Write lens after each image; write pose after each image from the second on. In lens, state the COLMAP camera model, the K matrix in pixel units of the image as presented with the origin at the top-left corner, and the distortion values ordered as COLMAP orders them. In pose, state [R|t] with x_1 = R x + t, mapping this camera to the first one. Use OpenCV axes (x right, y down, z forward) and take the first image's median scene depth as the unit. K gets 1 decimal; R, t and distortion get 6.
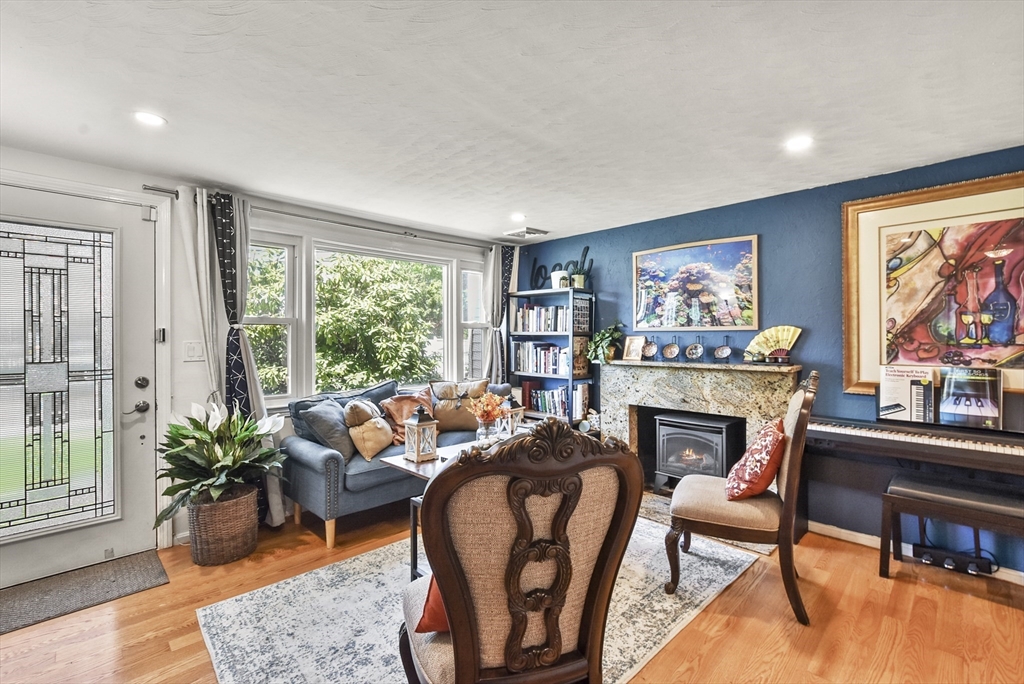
lens RADIAL K [[457.3, 0, 509.0], [0, 457.3, 338.2], [0, 0, 1]] dist [-0.011649, -0.000256]
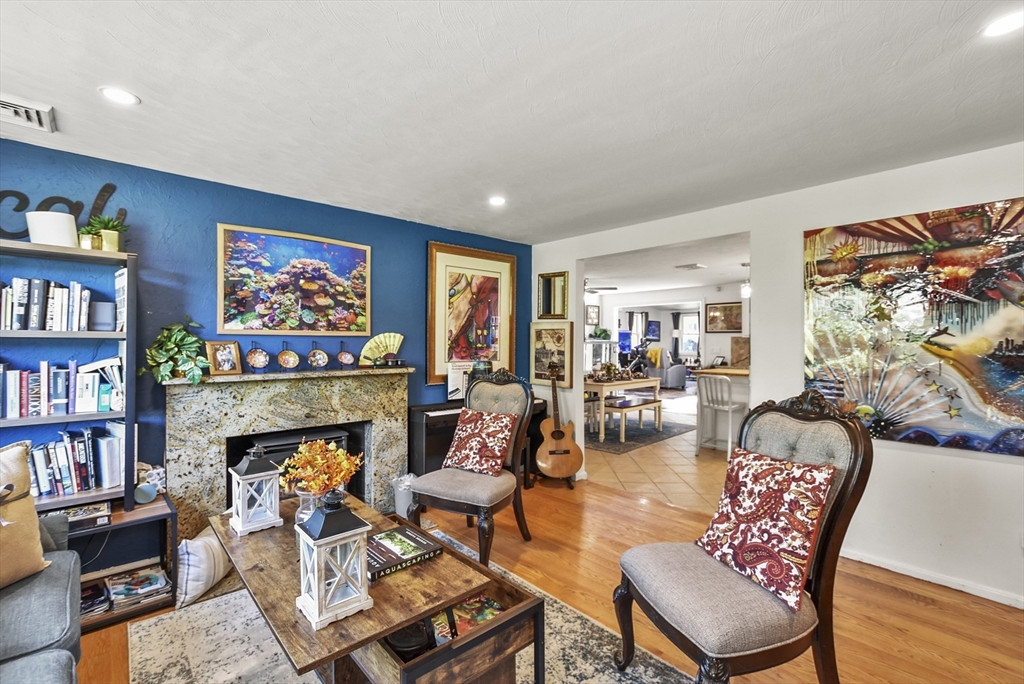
lens RADIAL K [[457.3, 0, 509.0], [0, 457.3, 343.1], [0, 0, 1]] dist [-0.011649, -0.000256]
pose [[0.028988, 0.002056, 0.999578, -0.486583], [0.001129, 0.999997, -0.002090, 0.000794], [-0.999579, 0.001189, 0.028985, 0.613318]]
